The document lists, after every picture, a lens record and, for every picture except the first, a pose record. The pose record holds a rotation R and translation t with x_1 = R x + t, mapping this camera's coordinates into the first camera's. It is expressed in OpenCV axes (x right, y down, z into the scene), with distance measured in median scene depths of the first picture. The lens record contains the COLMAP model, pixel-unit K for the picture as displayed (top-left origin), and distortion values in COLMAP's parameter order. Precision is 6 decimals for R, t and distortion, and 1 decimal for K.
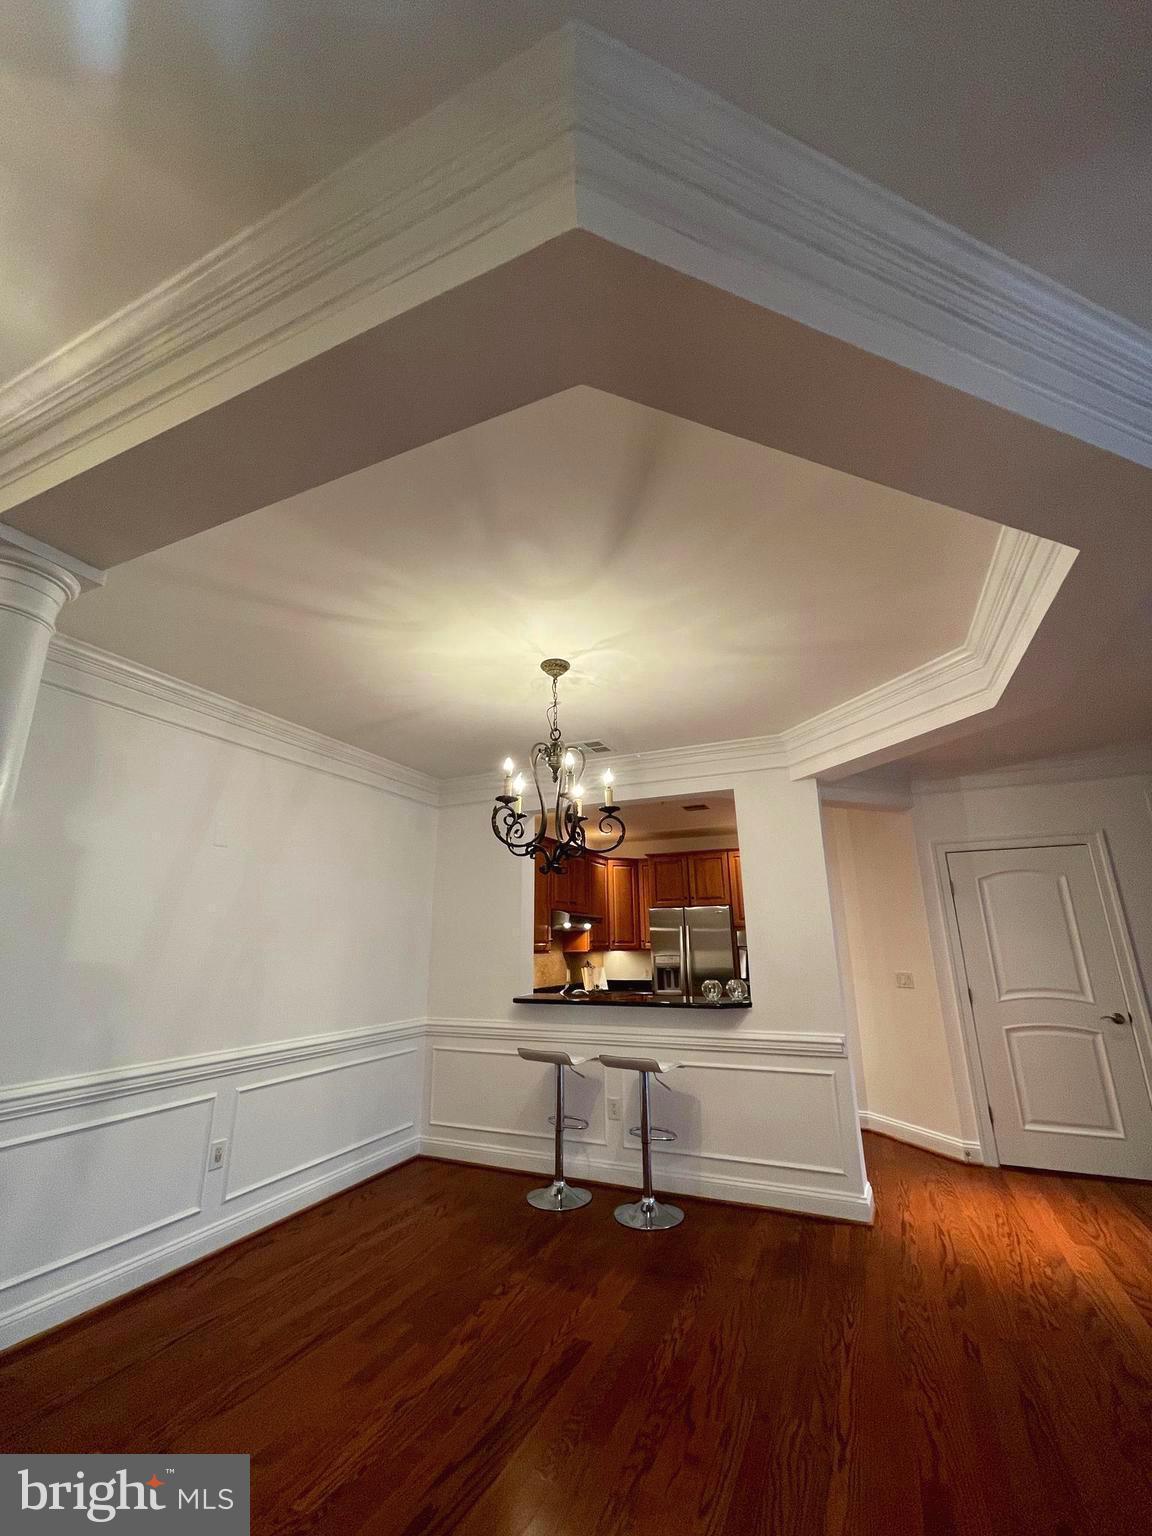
lens RADIAL K [[625.5, 0, 578.2], [0, 625.5, 764.1], [0, 0, 1]] dist [-0.004334, 0.002319]
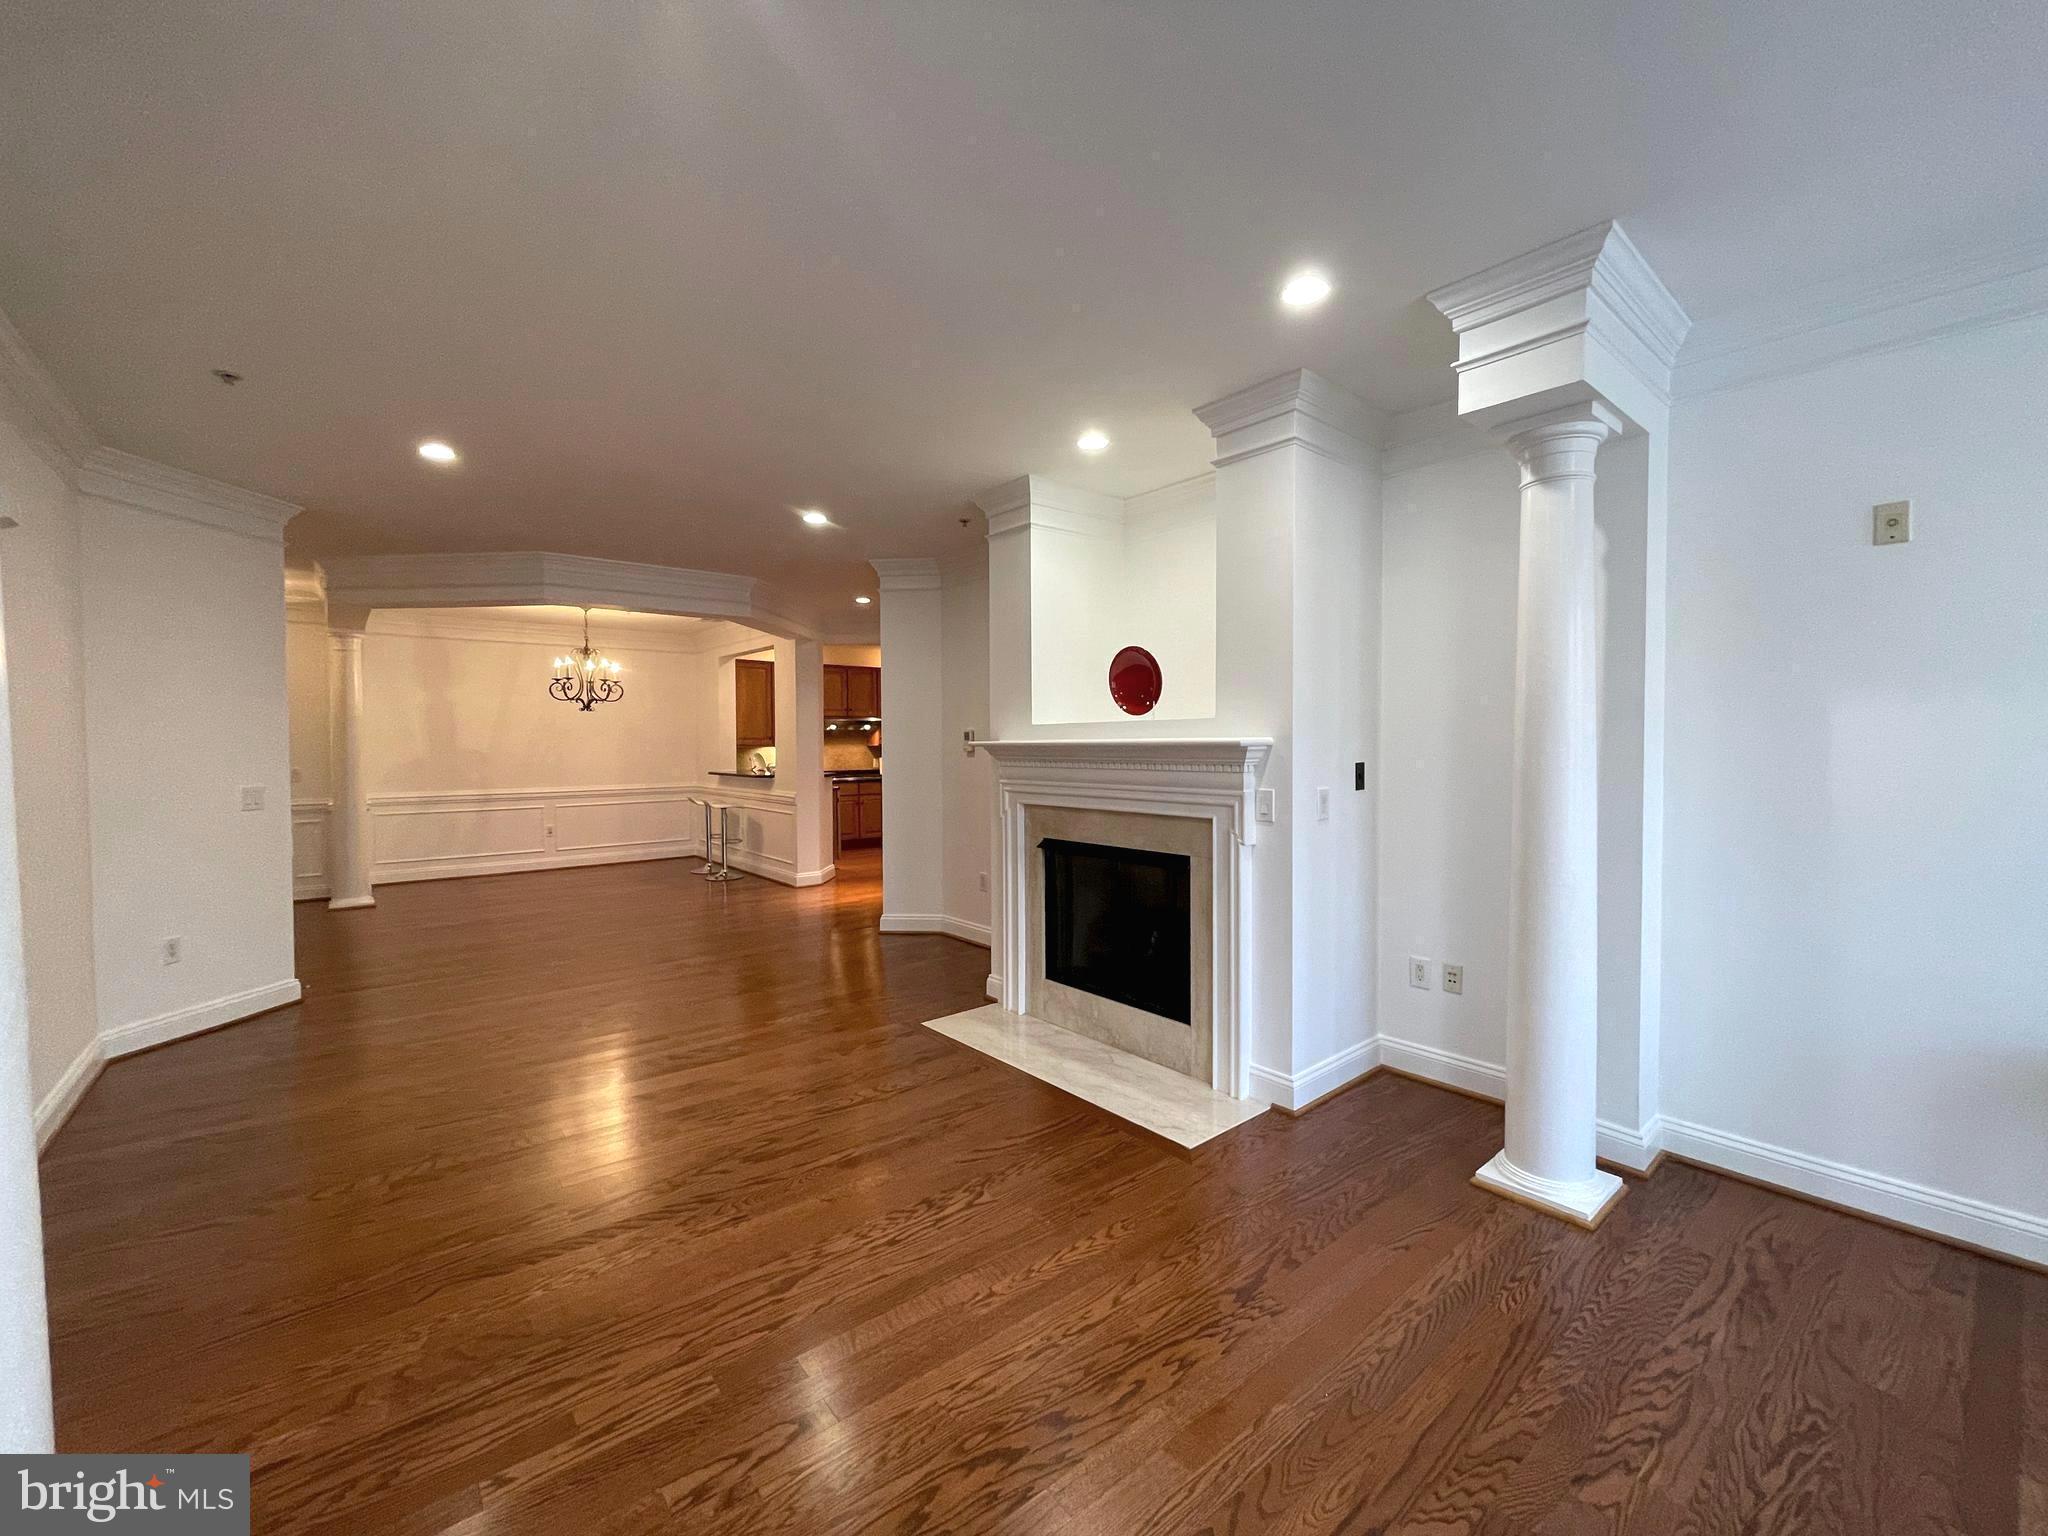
lens RADIAL K [[834.0, 0, 1026.1], [0, 834.0, 769.0], [0, 0, 1]] dist [-0.004334, 0.002319]
pose [[0.895845, 0.019866, -0.443922, 2.095897], [0.120713, 0.950553, 0.286141, -0.221879], [0.427656, -0.309925, 0.849151, -0.692618]]
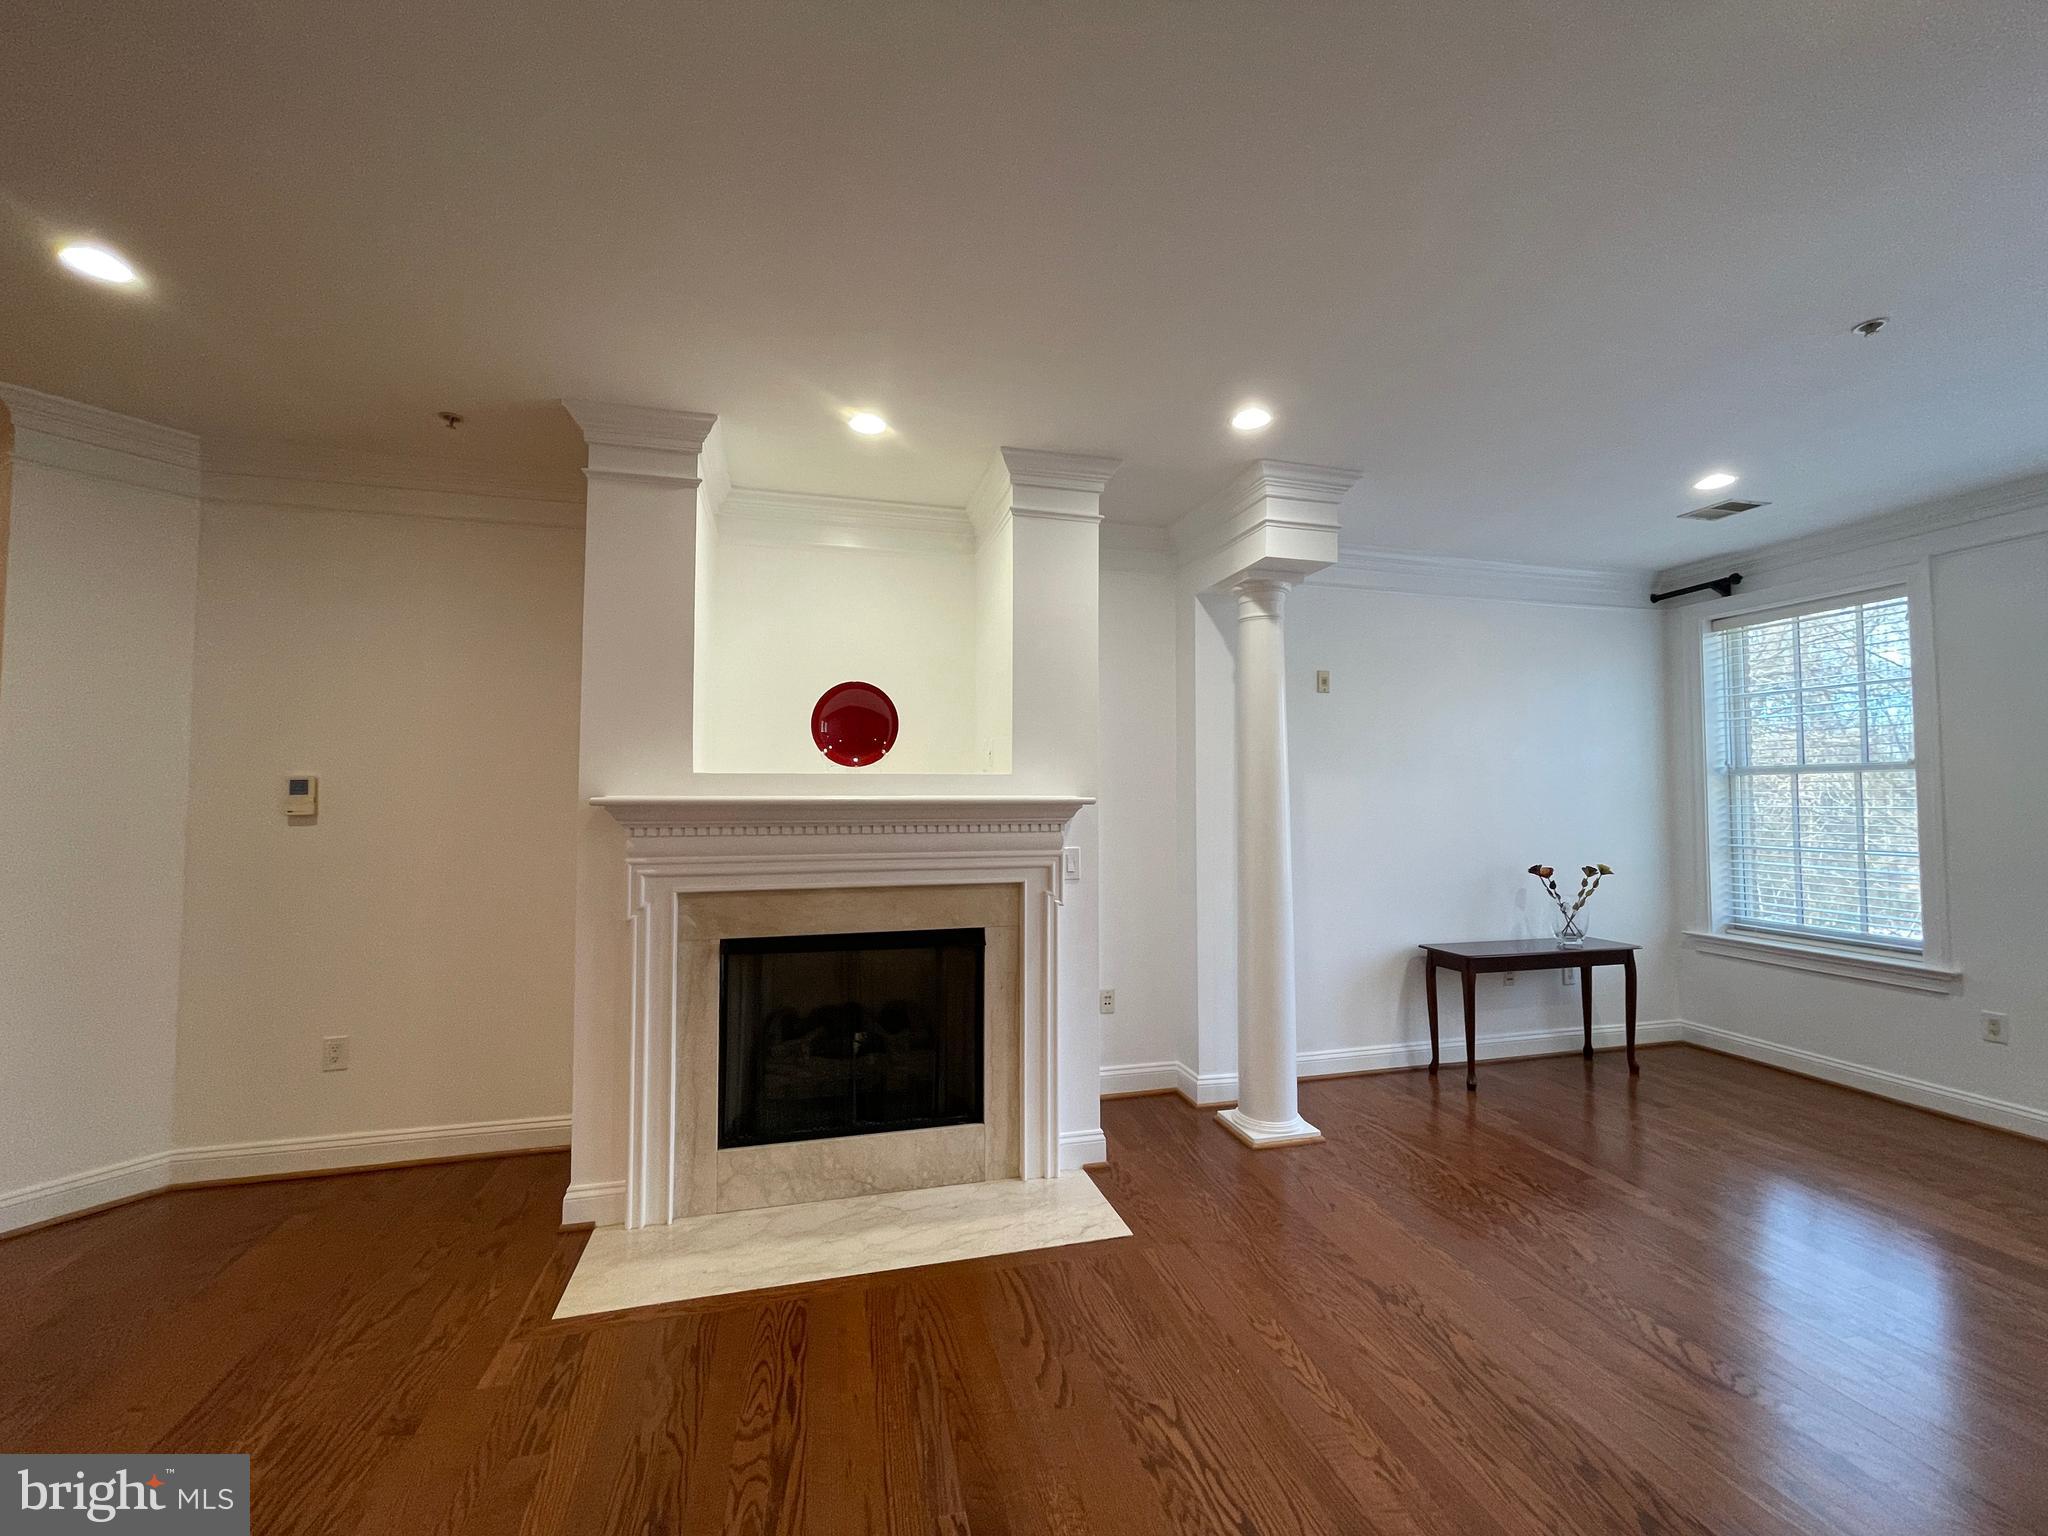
lens RADIAL K [[834.0, 0, 1014.9], [0, 834.0, 768.1], [0, 0, 1]] dist [-0.004334, 0.002319]
pose [[0.778073, 0.034923, 0.627203, 1.272699], [-0.185668, 0.966630, 0.176506, -0.140656], [-0.600109, -0.253786, 0.758592, -0.441509]]
